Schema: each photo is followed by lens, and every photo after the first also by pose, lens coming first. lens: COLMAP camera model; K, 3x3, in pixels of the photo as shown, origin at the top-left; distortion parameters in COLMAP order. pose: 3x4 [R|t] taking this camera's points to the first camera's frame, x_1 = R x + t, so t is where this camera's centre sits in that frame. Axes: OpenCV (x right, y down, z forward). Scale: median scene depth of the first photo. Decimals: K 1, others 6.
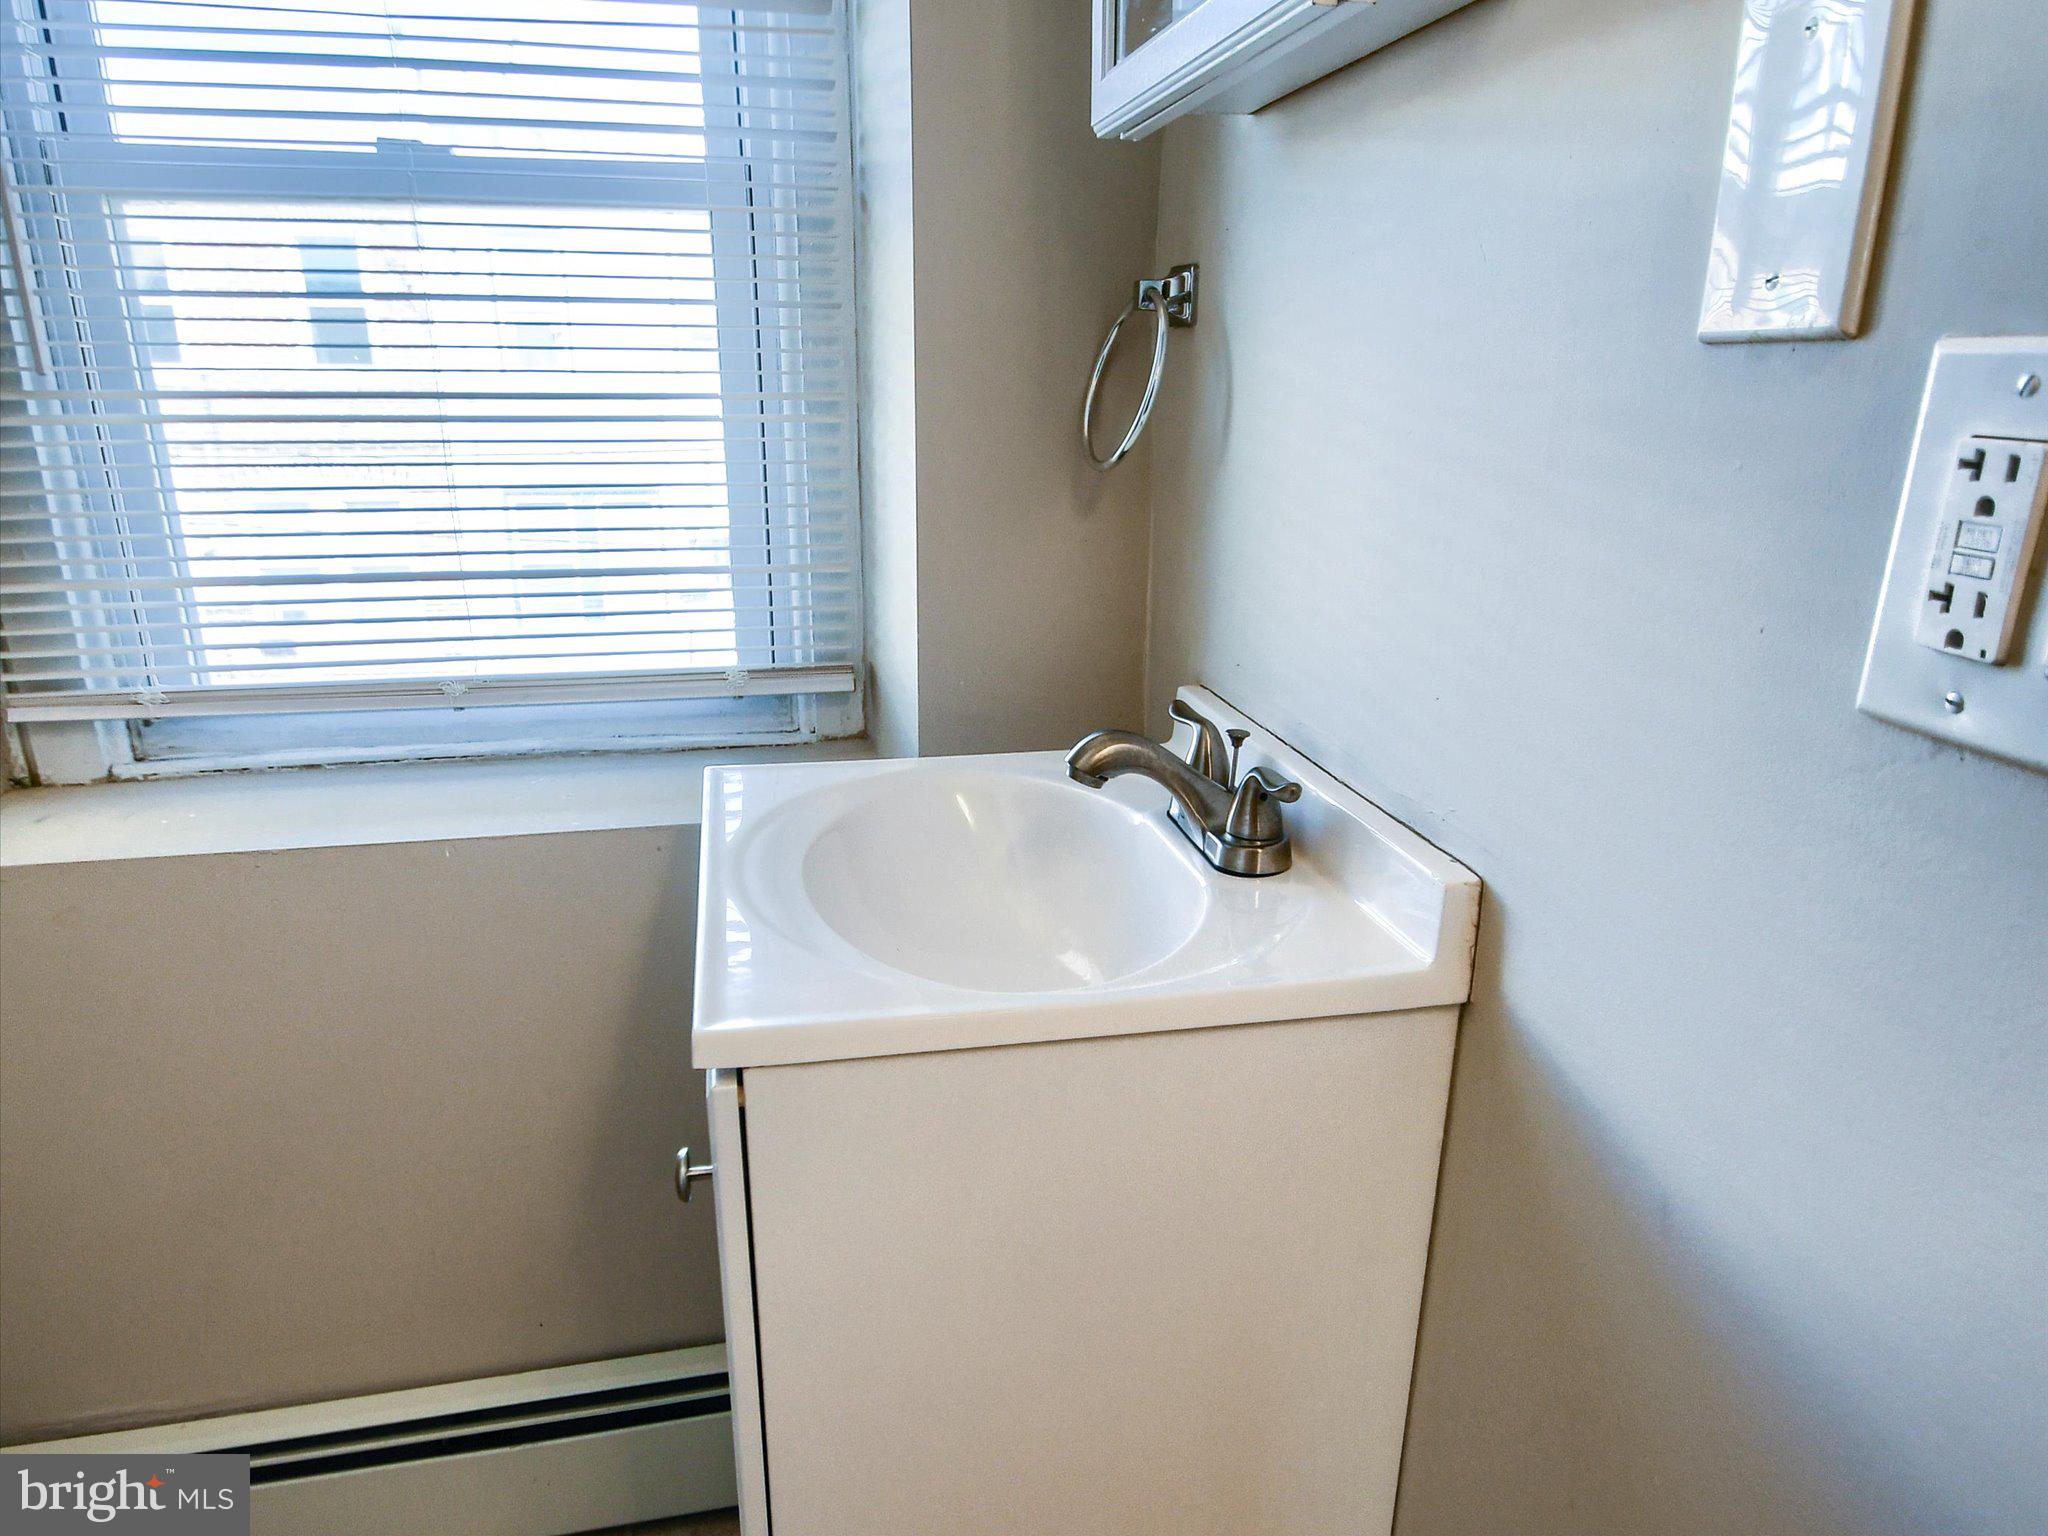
lens RADIAL K [[1326.6, 0, 1023.4], [0, 1326.6, 762.9], [0, 0, 1]] dist [0.004266, 0.000891]
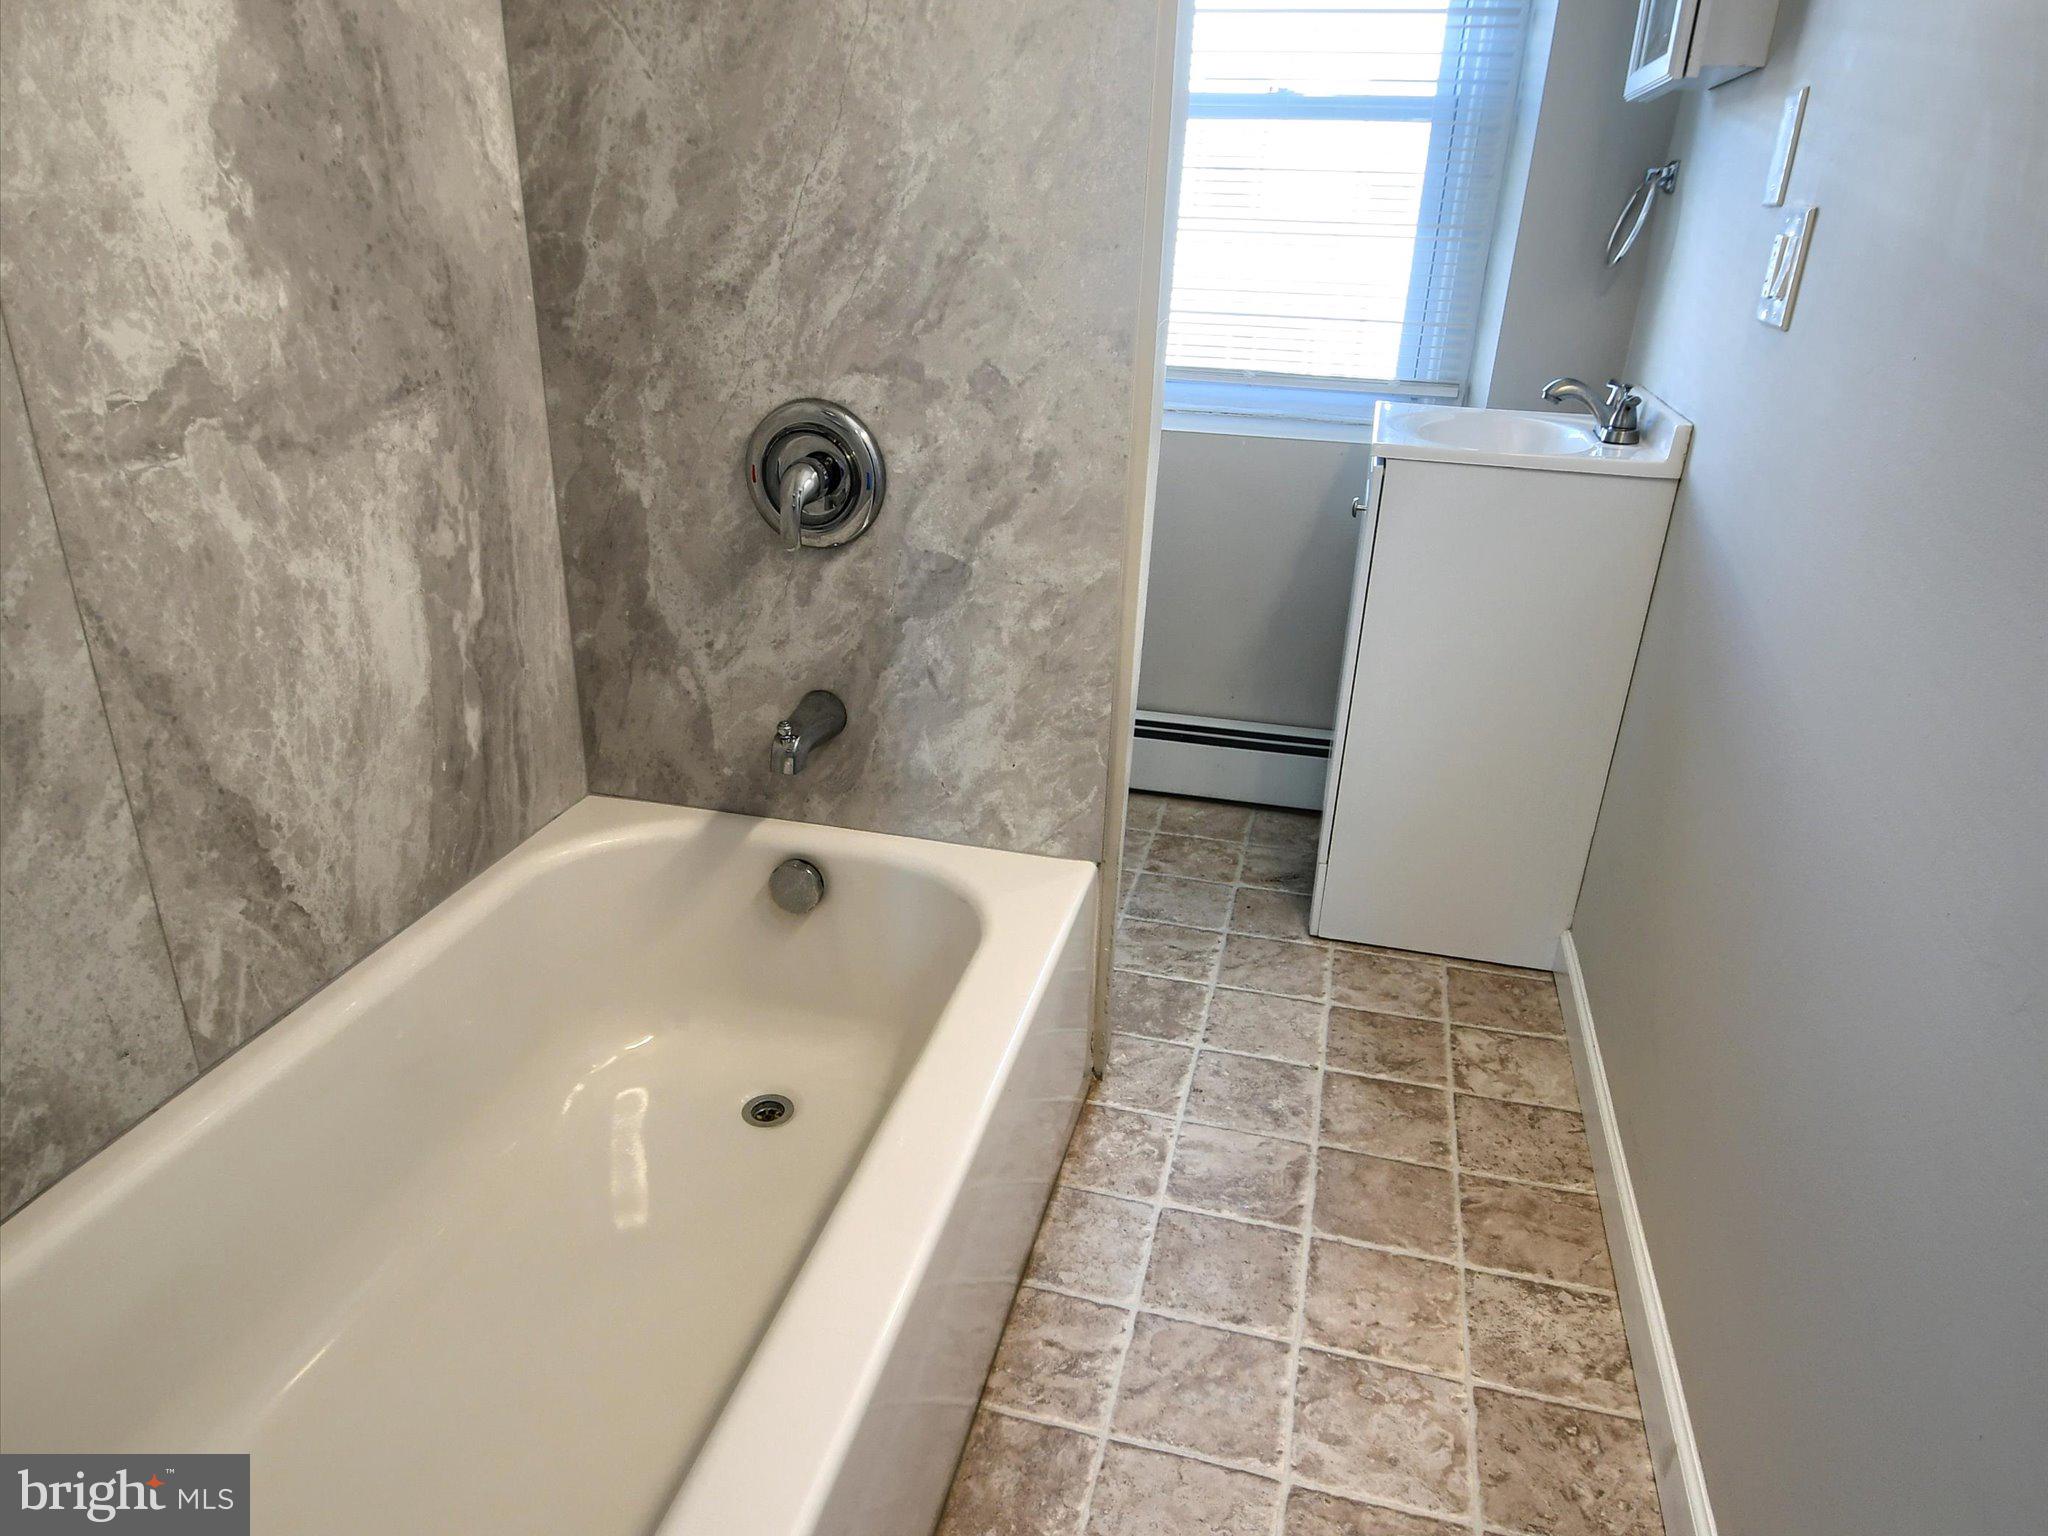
lens RADIAL K [[1326.6, 0, 1022.7], [0, 1326.6, 769.0], [0, 0, 1]] dist [0.004266, 0.000891]
pose [[0.891665, 0.206158, -0.403028, 0.224155], [-0.164773, 0.977018, 0.135222, 0.368934], [0.421643, -0.054165, 0.905143, -1.146808]]
